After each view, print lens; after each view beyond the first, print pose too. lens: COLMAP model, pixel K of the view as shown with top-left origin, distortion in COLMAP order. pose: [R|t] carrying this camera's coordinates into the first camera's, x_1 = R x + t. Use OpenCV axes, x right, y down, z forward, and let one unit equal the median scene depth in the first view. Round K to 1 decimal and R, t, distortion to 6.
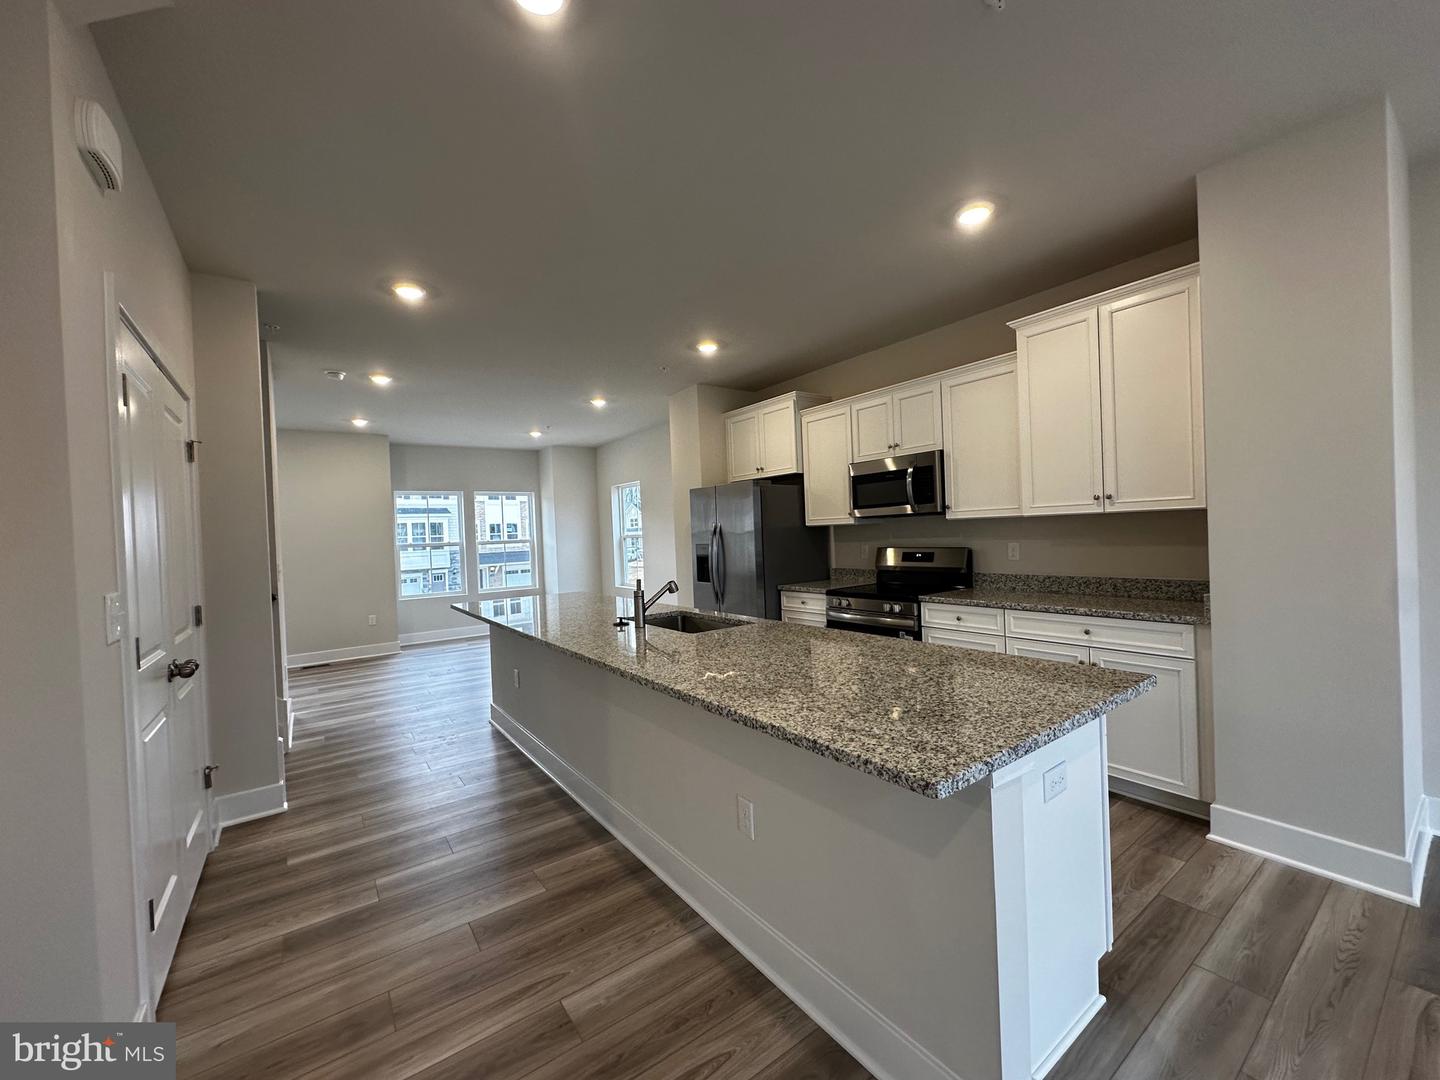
lens RADIAL K [[573.9, 0, 720.3], [0, 573.9, 539.0], [0, 0, 1]] dist [-0.001830, 0.000701]
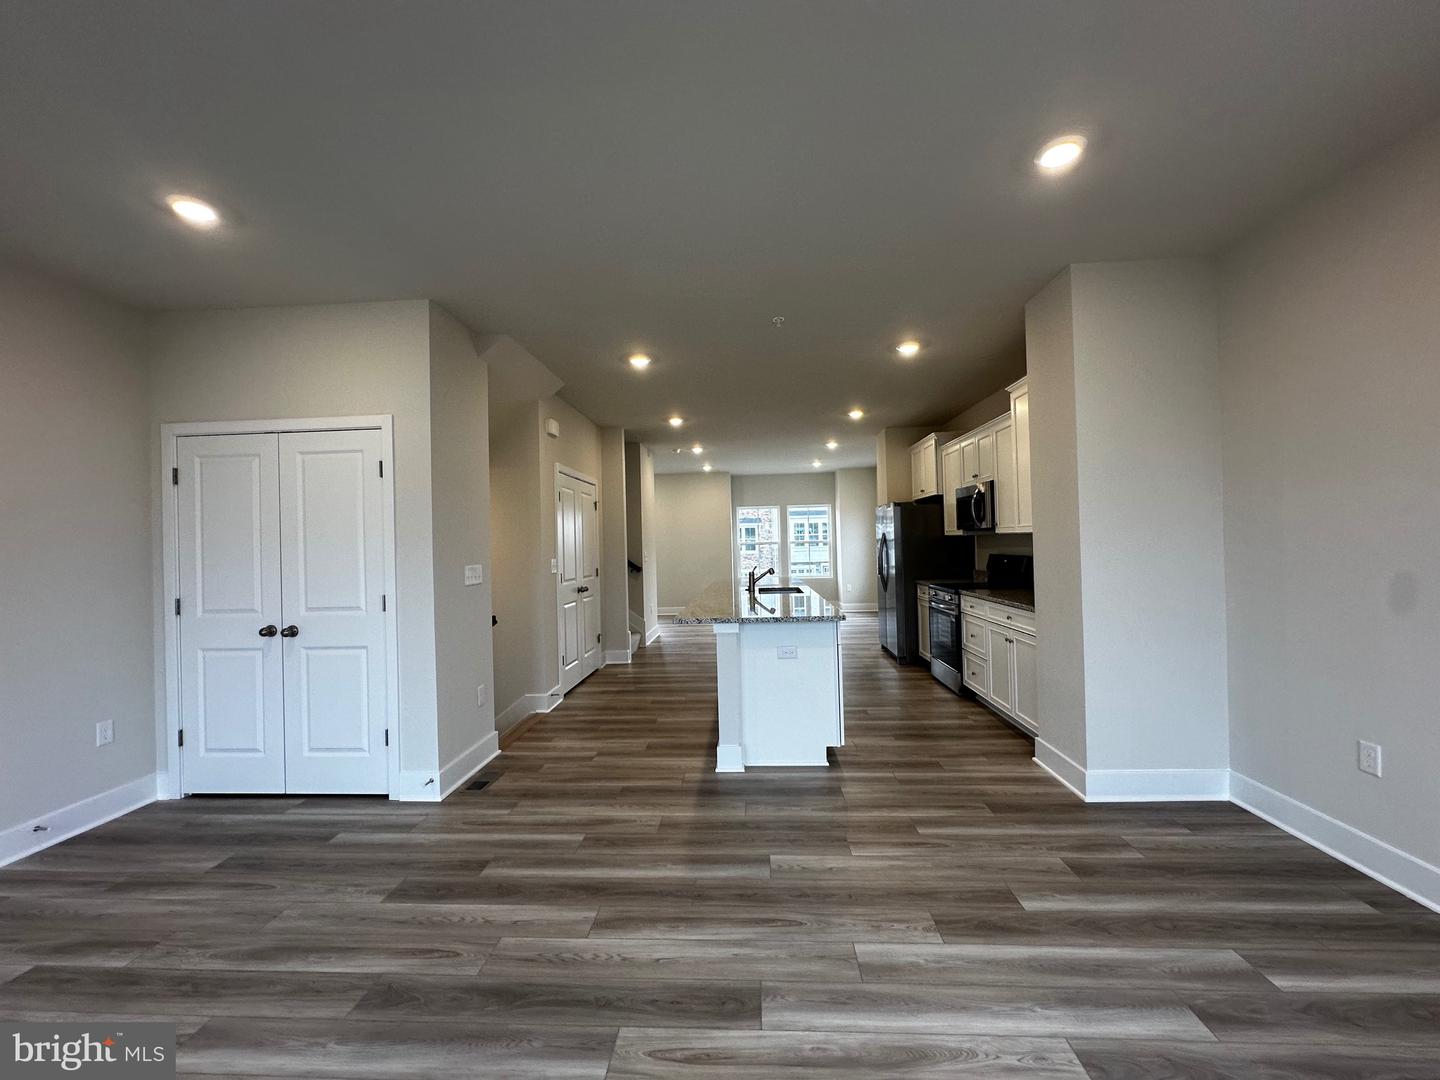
lens RADIAL K [[573.9, 0, 720.3], [0, 573.9, 539.0], [0, 0, 1]] dist [-0.001830, 0.000701]
pose [[0.775722, 0.015701, -0.630879, 0.731533], [-0.013500, 0.999875, 0.008285, -0.024481], [0.630930, 0.002090, 0.775837, -0.400055]]
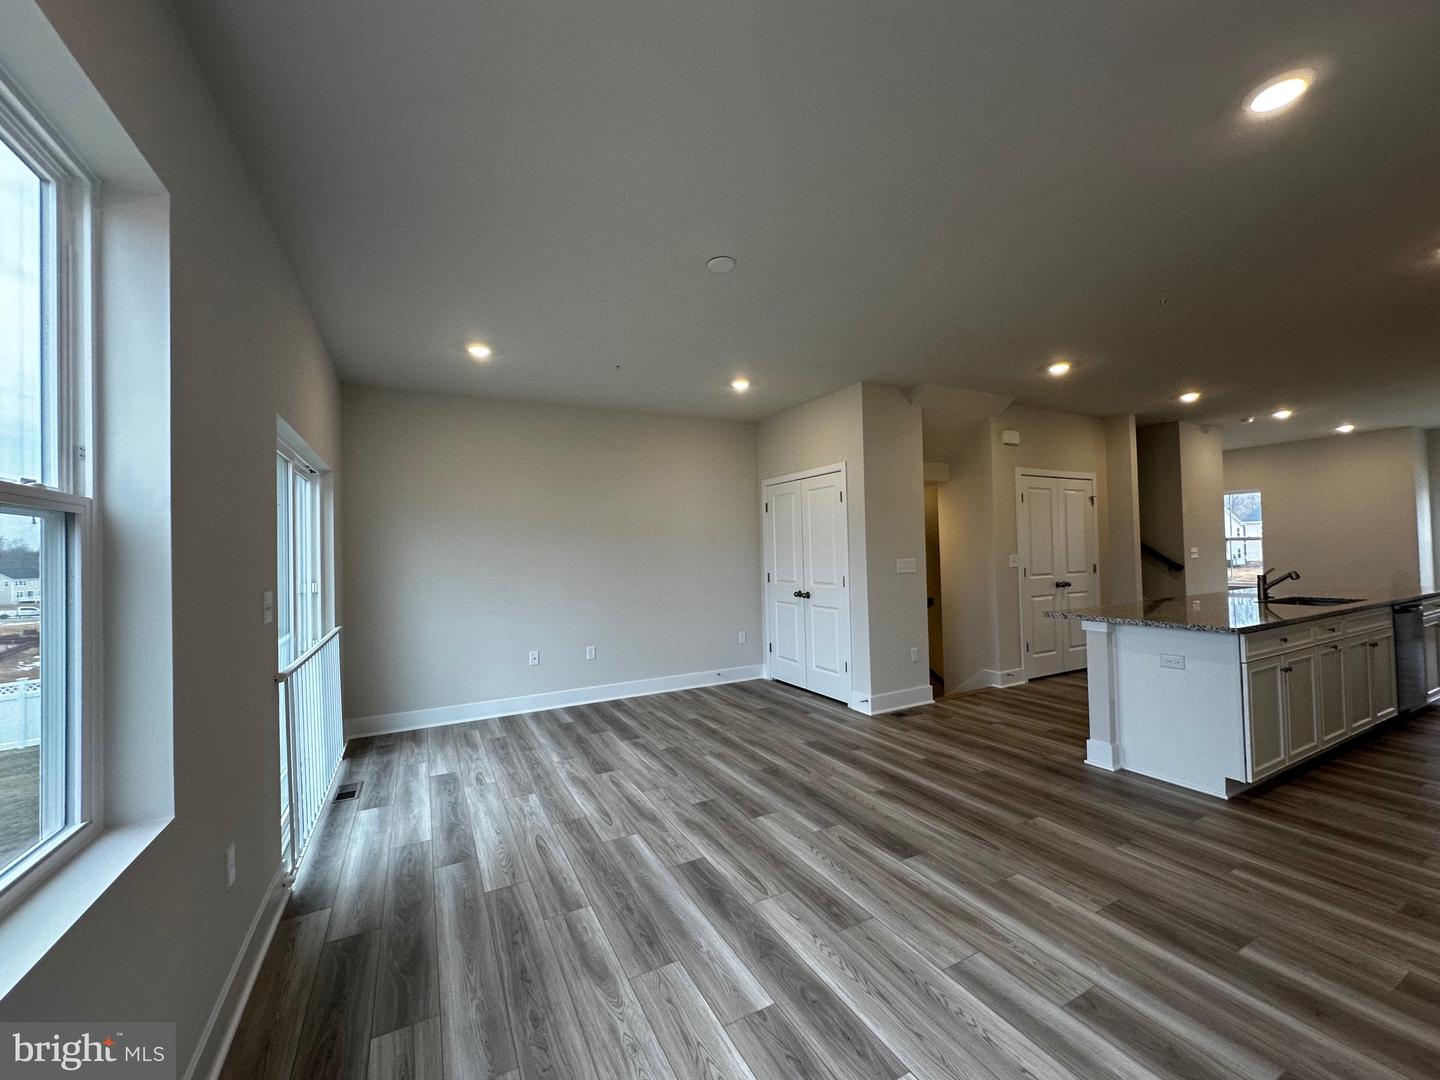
lens RADIAL K [[573.9, 0, 720.3], [0, 573.9, 539.0], [0, 0, 1]] dist [-0.001830, 0.000701]
pose [[-0.133046, 0.025228, -0.990789, 1.173067], [0.019946, 0.999542, 0.022772, -0.051802], [0.990909, -0.016733, -0.133489, -0.161539]]
